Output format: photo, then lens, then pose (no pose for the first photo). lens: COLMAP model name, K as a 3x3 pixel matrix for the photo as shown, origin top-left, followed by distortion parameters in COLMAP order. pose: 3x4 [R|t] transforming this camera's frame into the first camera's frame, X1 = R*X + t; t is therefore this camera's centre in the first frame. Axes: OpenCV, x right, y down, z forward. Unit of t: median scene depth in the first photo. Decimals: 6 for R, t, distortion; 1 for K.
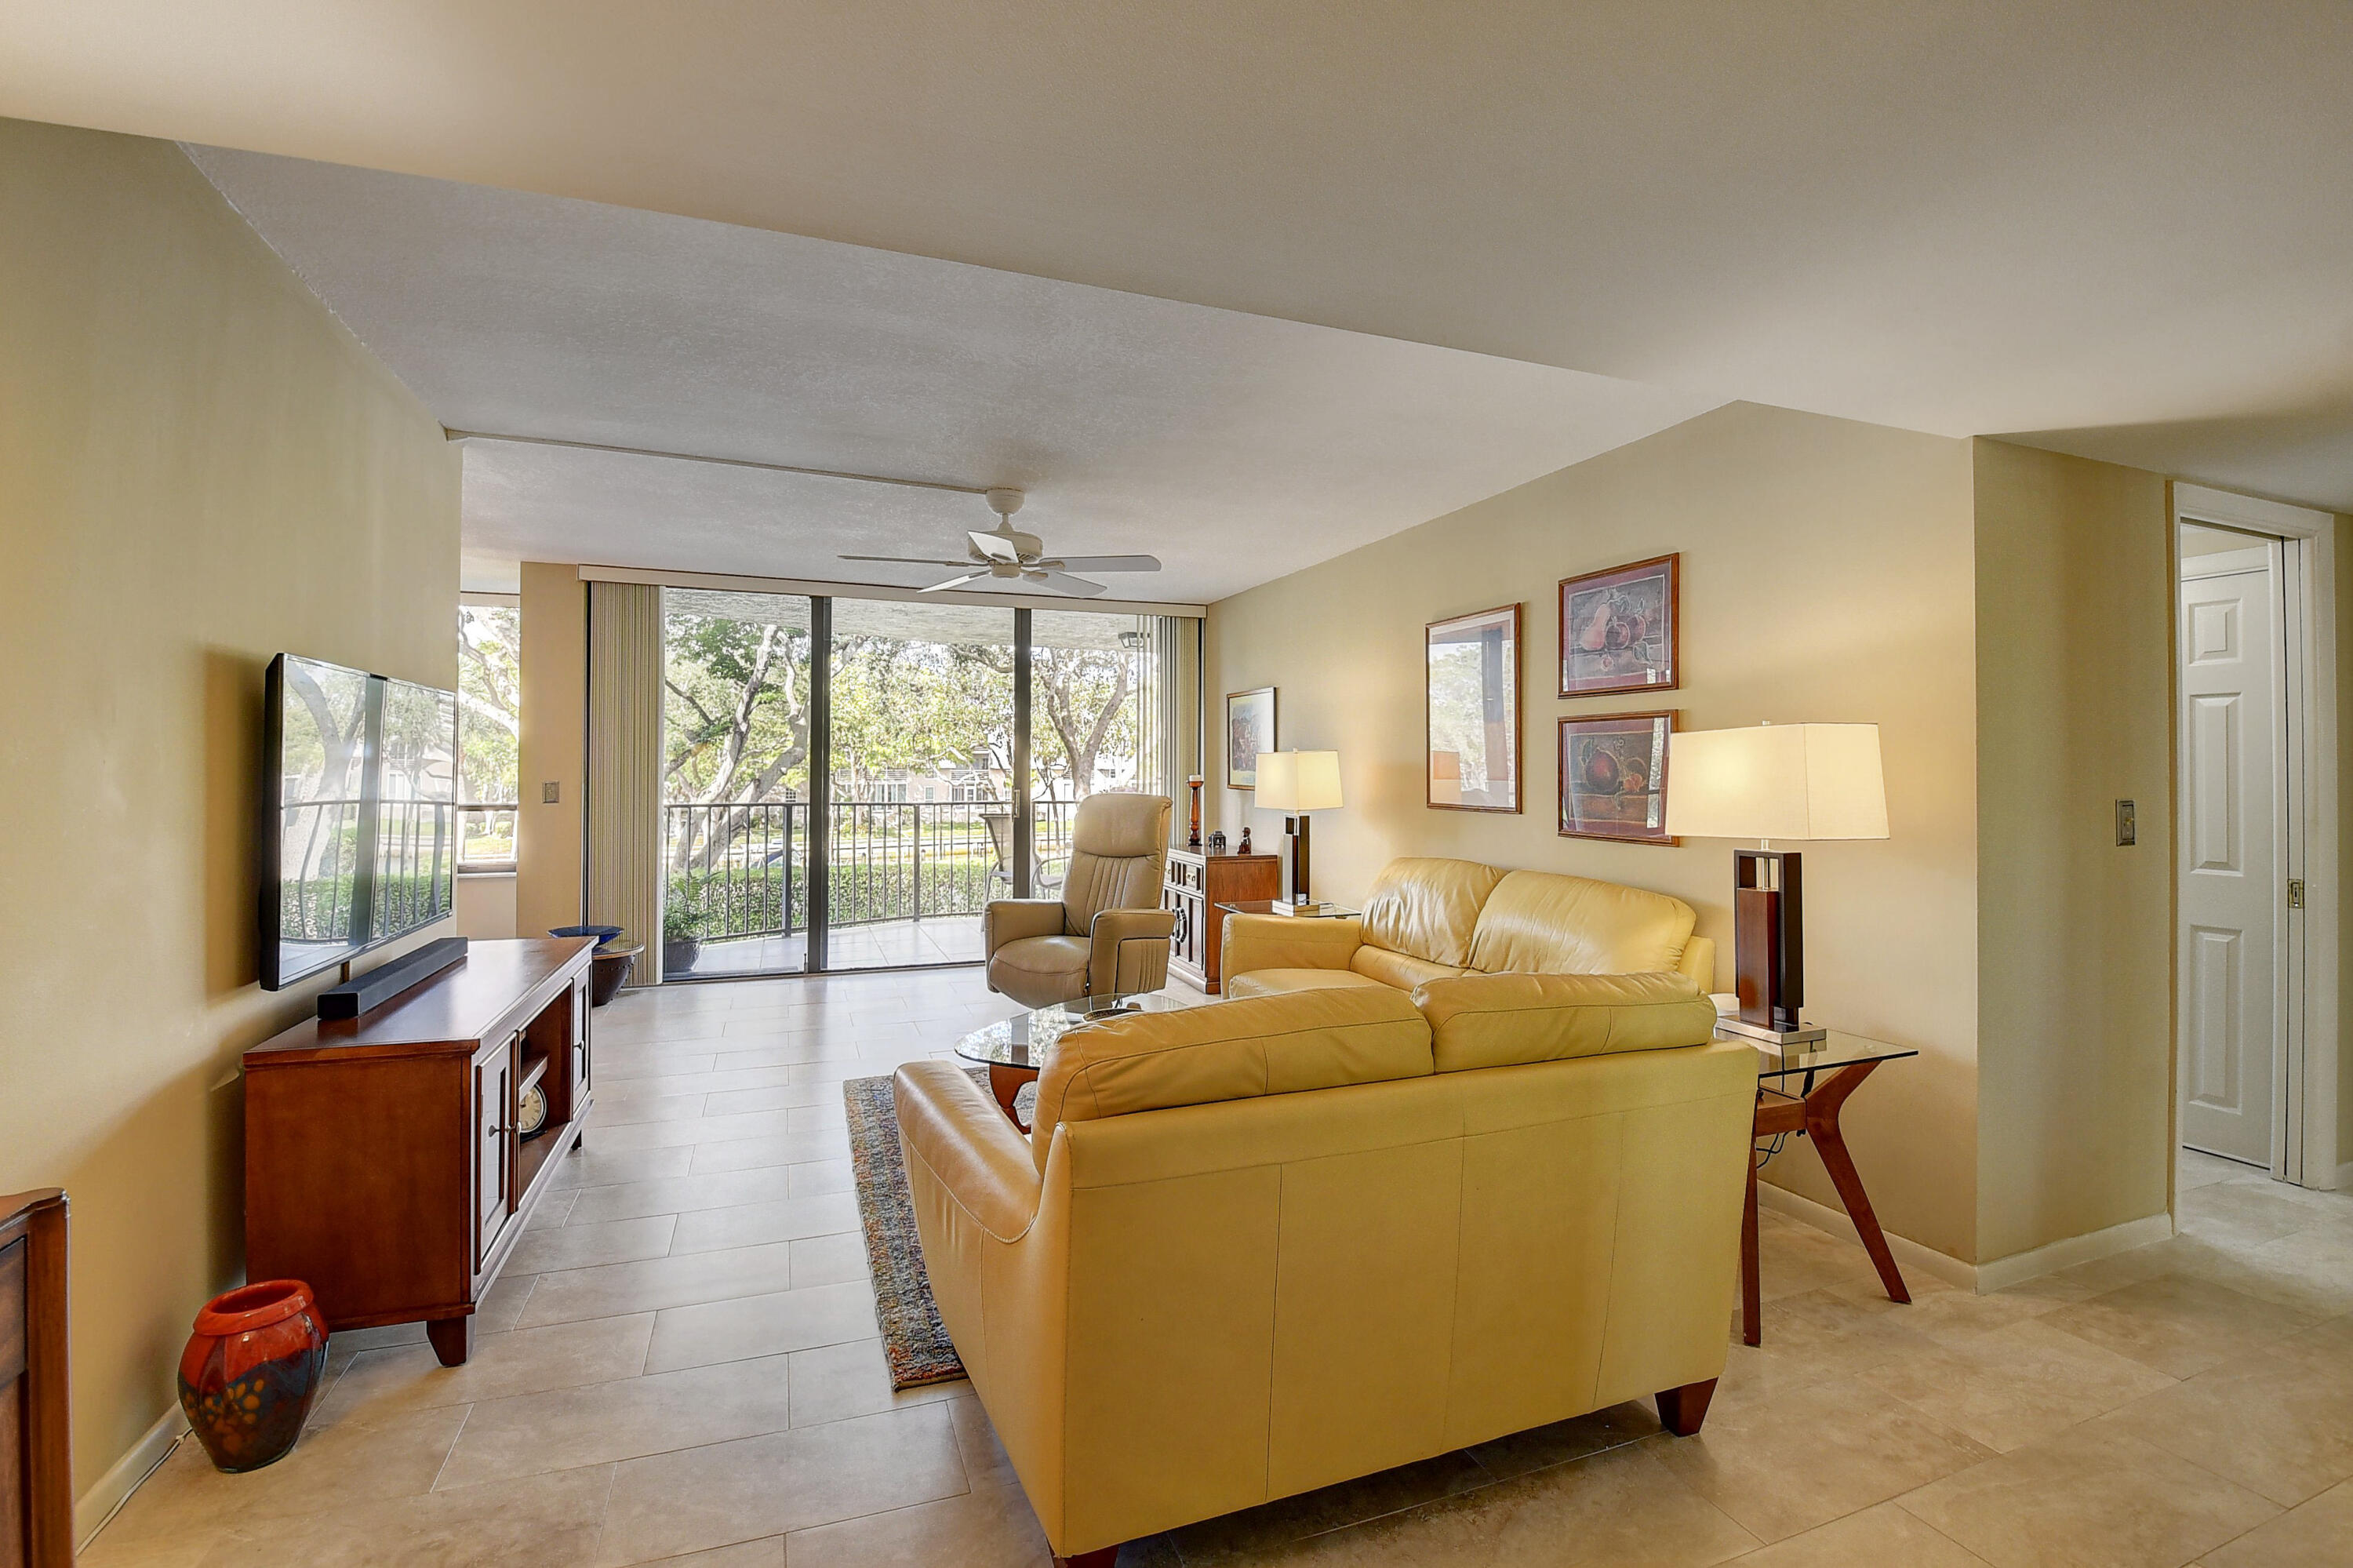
lens RADIAL K [[1072.9, 0, 1184.0], [0, 1072.9, 771.3], [0, 0, 1]] dist [-0.000167, -0.000010]
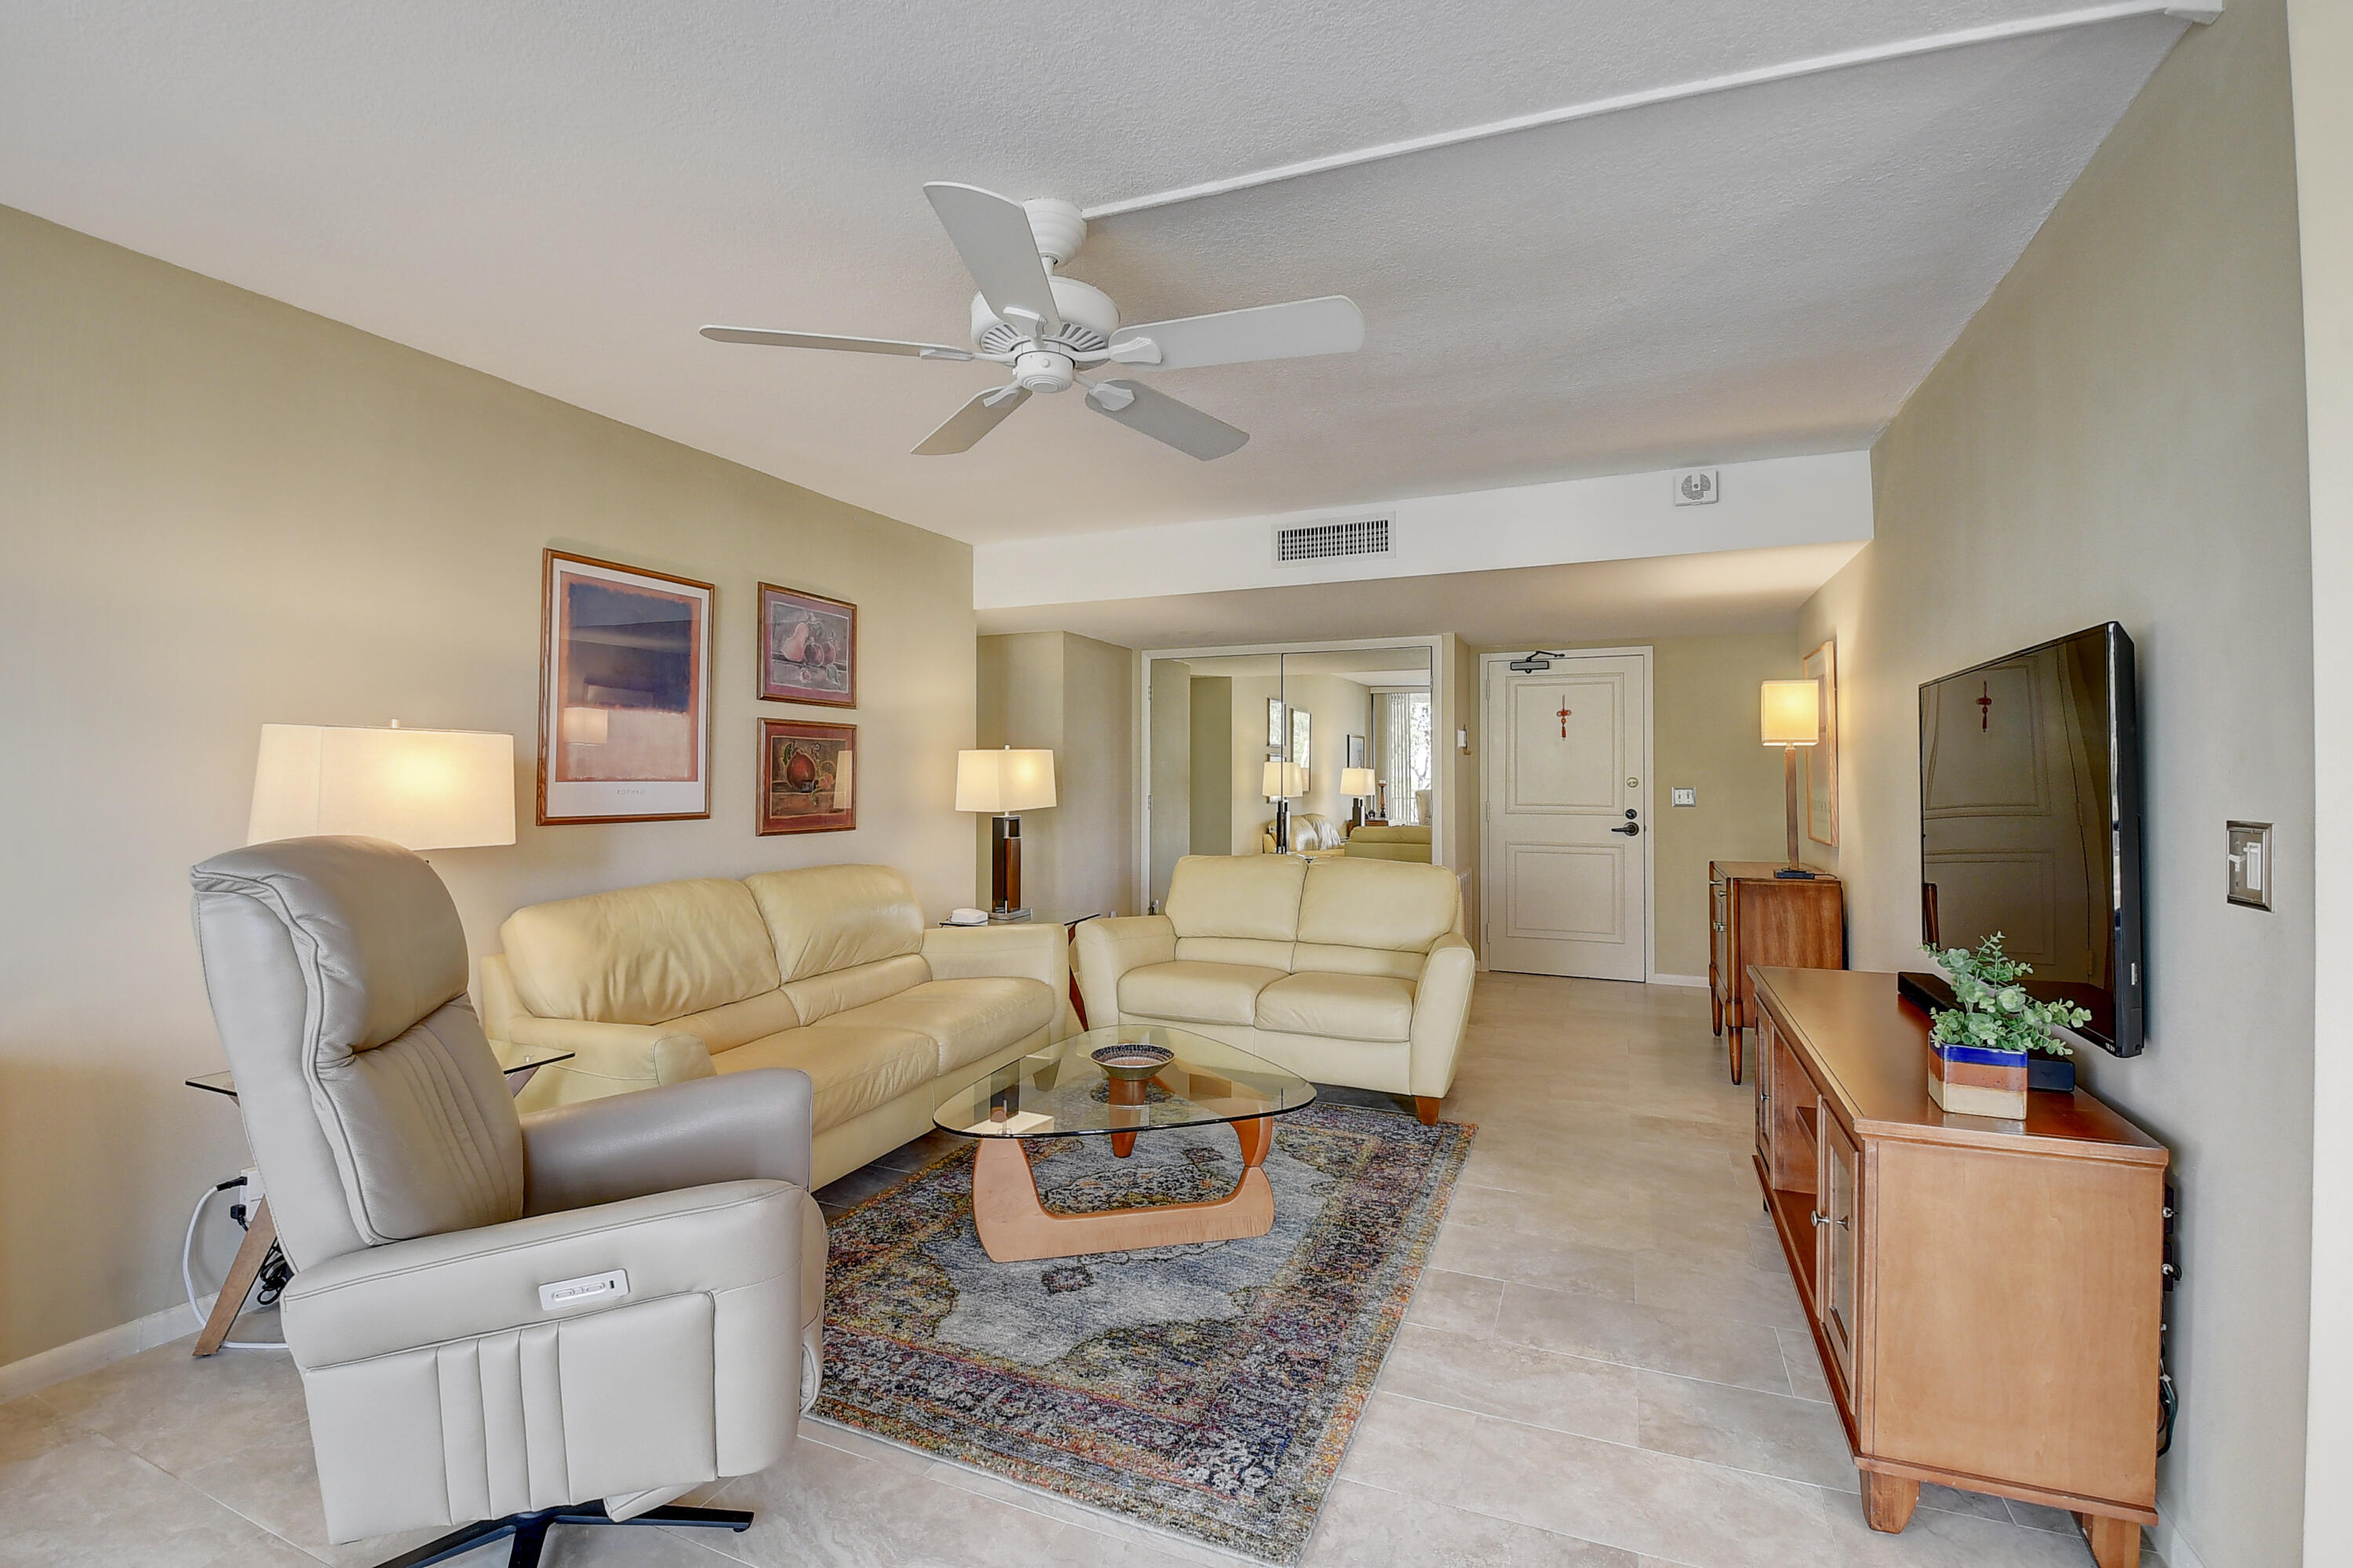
lens RADIAL K [[1072.9, 0, 1184.0], [0, 1072.9, 771.3], [0, 0, 1]] dist [-0.000167, -0.000010]
pose [[-0.727083, 0.000491, 0.686549, -0.674094], [-0.005633, 0.999962, -0.006680, 0.004947], [-0.686527, -0.008724, -0.727052, 1.560062]]
